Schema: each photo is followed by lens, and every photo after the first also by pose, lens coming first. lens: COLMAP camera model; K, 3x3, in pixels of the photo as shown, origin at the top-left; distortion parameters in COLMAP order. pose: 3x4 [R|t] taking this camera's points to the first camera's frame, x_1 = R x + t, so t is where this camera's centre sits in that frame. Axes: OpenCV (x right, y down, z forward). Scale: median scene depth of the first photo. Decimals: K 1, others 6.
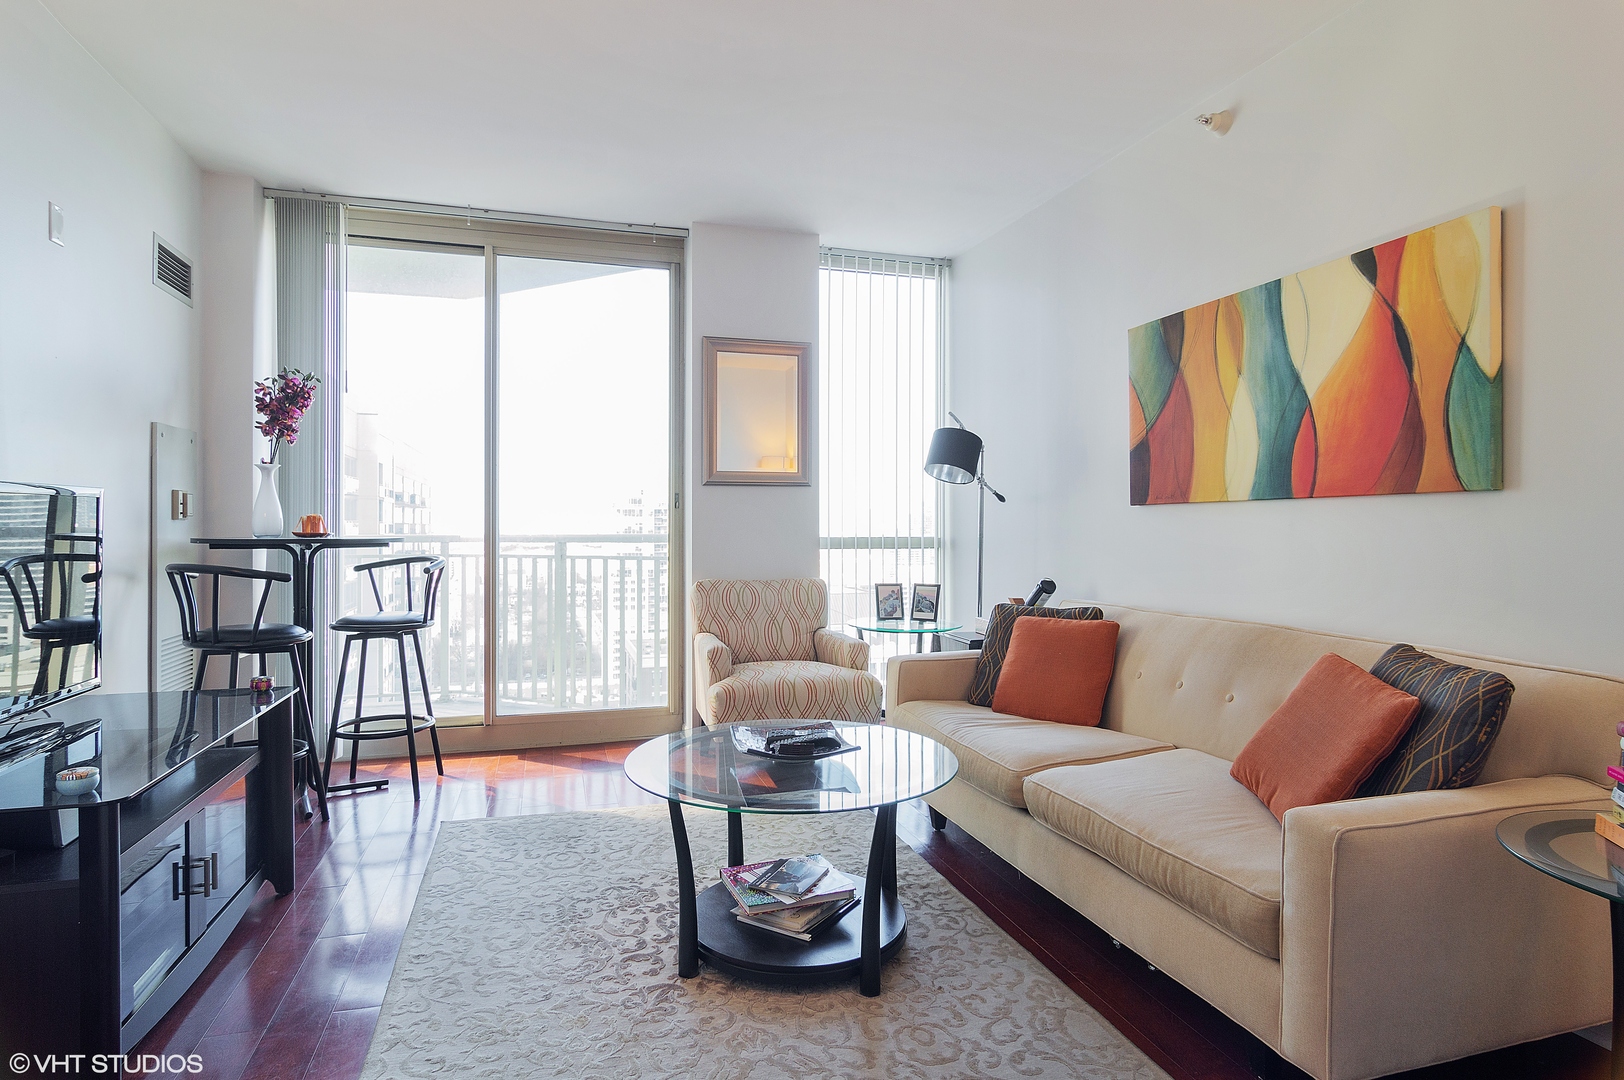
lens RADIAL K [[880.1, 0, 803.0], [0, 880.1, 527.7], [0, 0, 1]] dist [-0.004054, 0.003756]
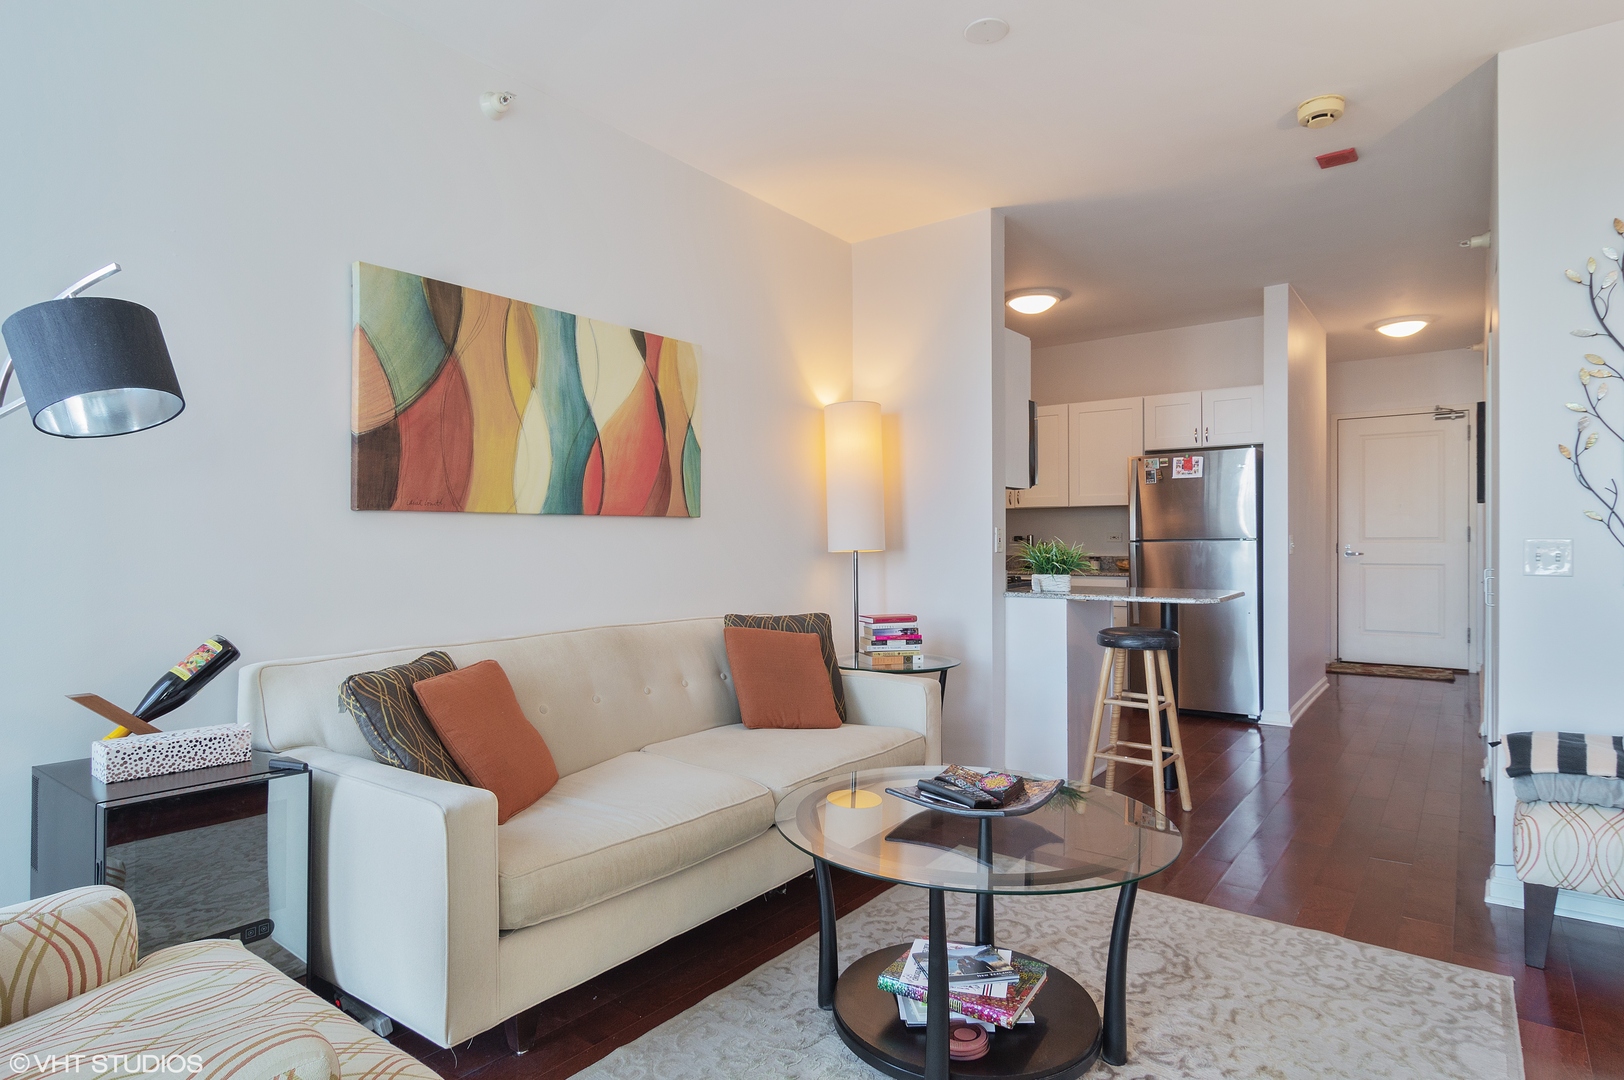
lens RADIAL K [[880.1, 0, 810.3], [0, 880.1, 540.4], [0, 0, 1]] dist [-0.004054, 0.003756]
pose [[-0.596317, -0.002453, 0.802745, -0.388656], [0.000688, 0.999993, 0.003567, -0.003031], [-0.802749, 0.002679, -0.596312, 1.060979]]
